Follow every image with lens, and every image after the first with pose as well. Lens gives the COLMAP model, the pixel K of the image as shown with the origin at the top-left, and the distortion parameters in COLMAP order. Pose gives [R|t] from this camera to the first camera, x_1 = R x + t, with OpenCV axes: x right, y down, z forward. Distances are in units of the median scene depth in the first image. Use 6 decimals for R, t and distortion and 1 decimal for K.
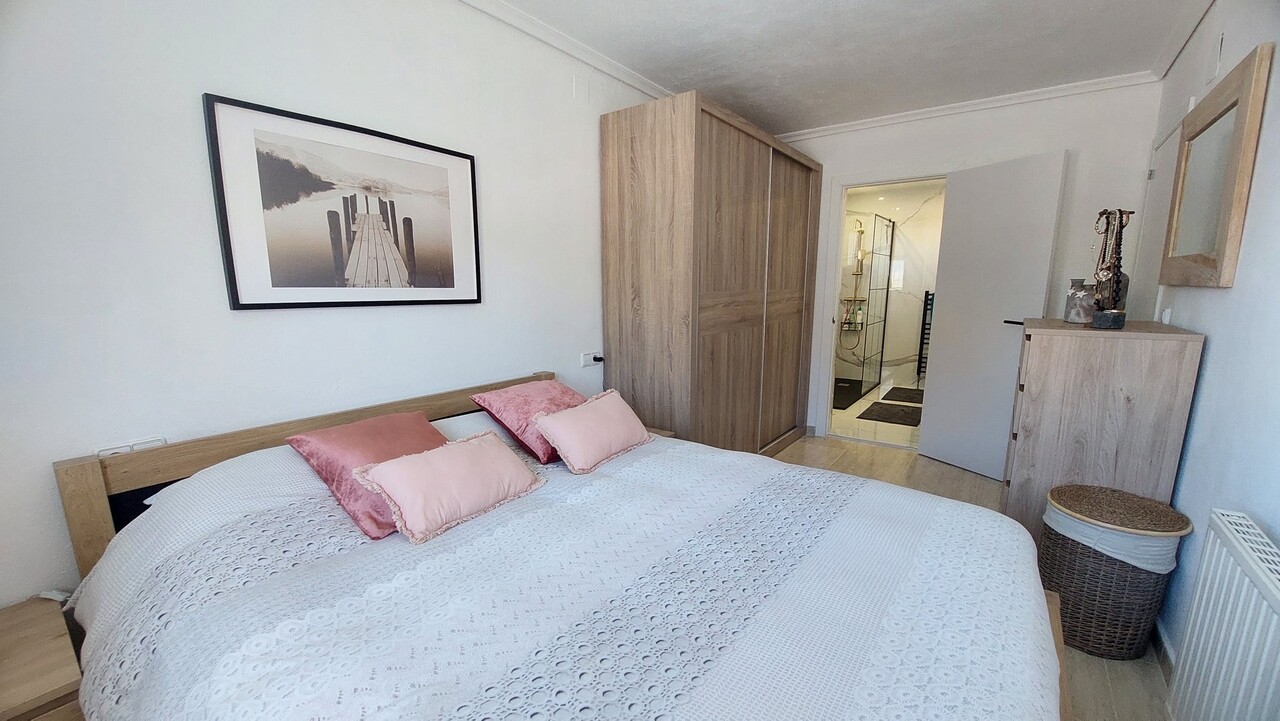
lens RADIAL K [[513.2, 0, 631.4], [0, 513.2, 385.3], [0, 0, 1]] dist [-0.001643, -0.006410]
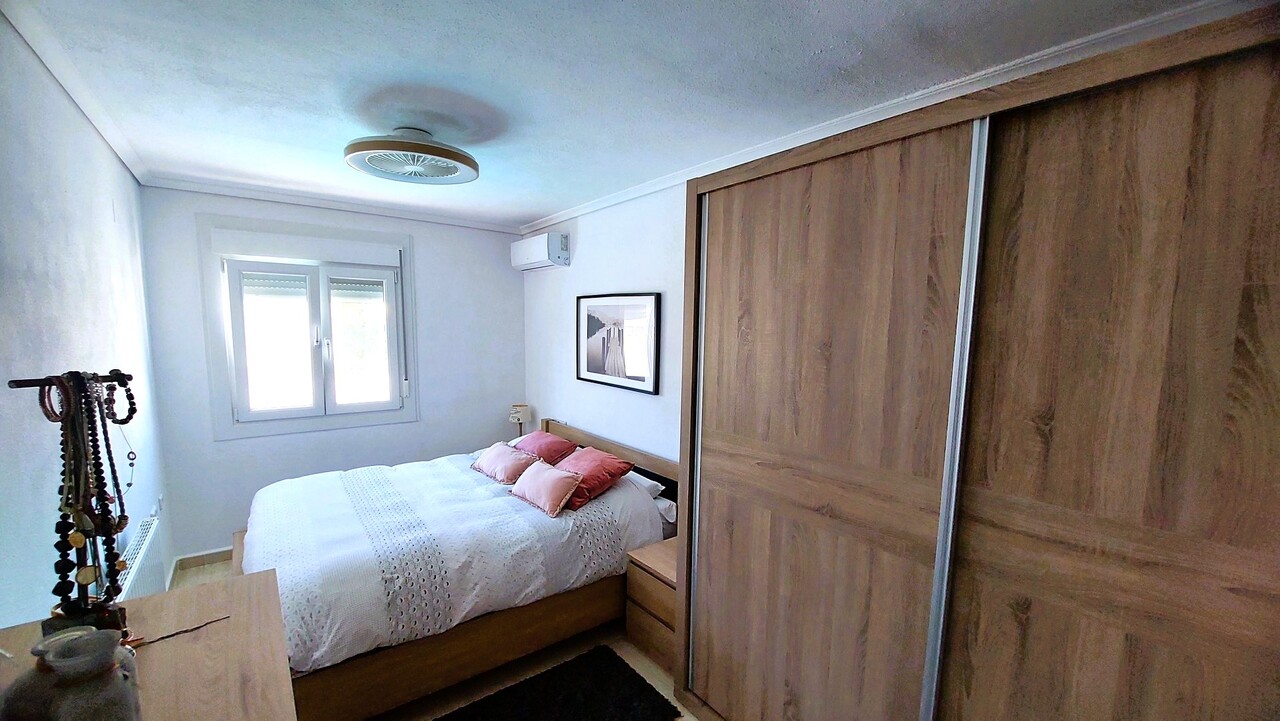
lens RADIAL K [[513.2, 0, 631.4], [0, 513.2, 385.3], [0, 0, 1]] dist [-0.001643, -0.006410]
pose [[-0.278476, 0.119617, -0.952965, 1.273505], [-0.192116, 0.965224, 0.177296, -0.519116], [0.941033, 0.232452, -0.245811, 1.589819]]
